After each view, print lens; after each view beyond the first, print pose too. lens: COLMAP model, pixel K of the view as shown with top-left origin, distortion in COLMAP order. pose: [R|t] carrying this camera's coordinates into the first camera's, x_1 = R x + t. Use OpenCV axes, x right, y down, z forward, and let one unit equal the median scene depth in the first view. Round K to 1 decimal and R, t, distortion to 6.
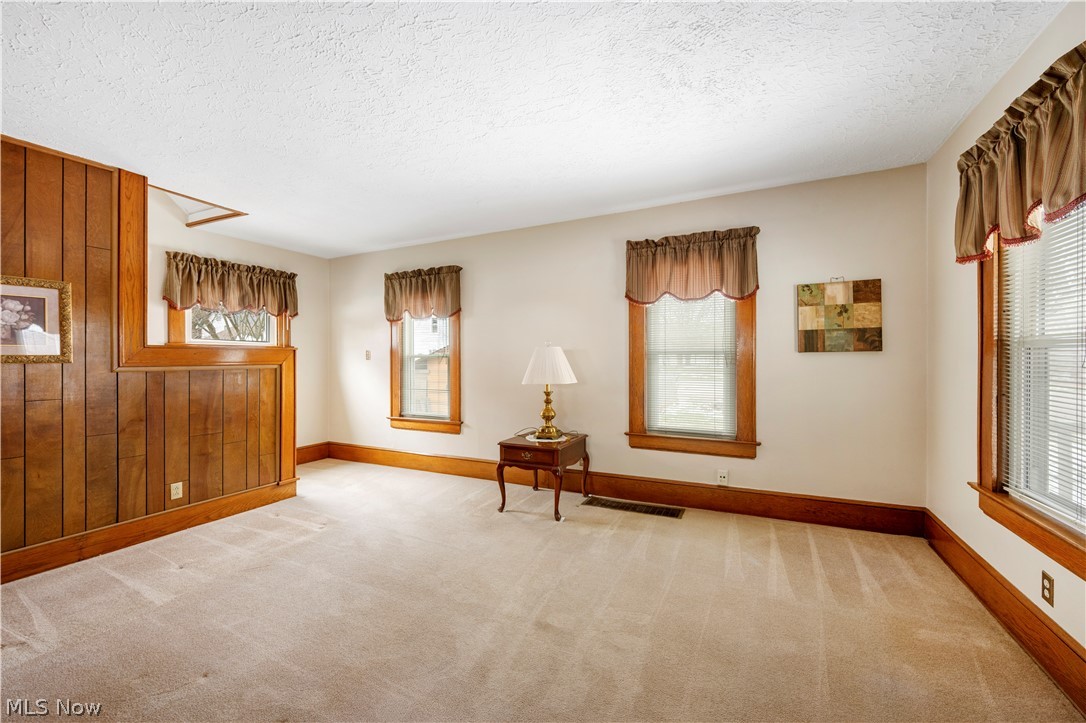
lens RADIAL K [[432.9, 0, 544.9], [0, 432.9, 358.8], [0, 0, 1]] dist [-0.002017, 0.000485]
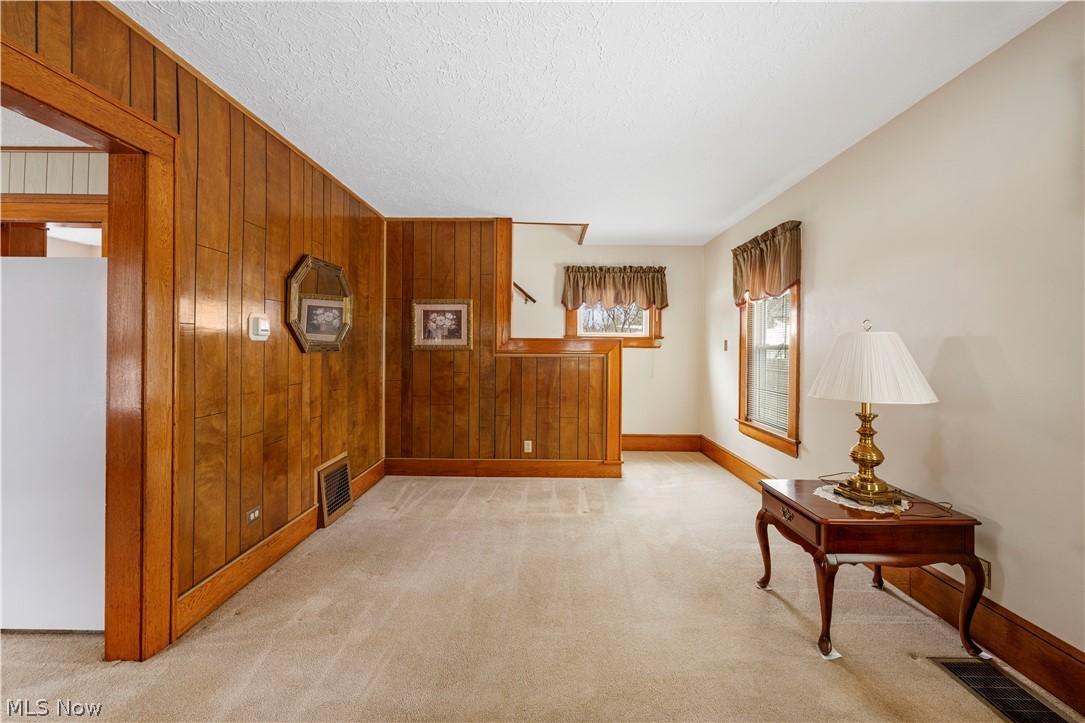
lens RADIAL K [[432.5, 0, 544.5], [0, 432.5, 350.2], [0, 0, 1]] dist [-0.002017, 0.000485]
pose [[0.436489, 0.014424, -0.899594, 0.319752], [-0.010809, 0.999883, 0.010788, -0.006880], [0.899645, 0.005015, 0.436594, 0.397959]]
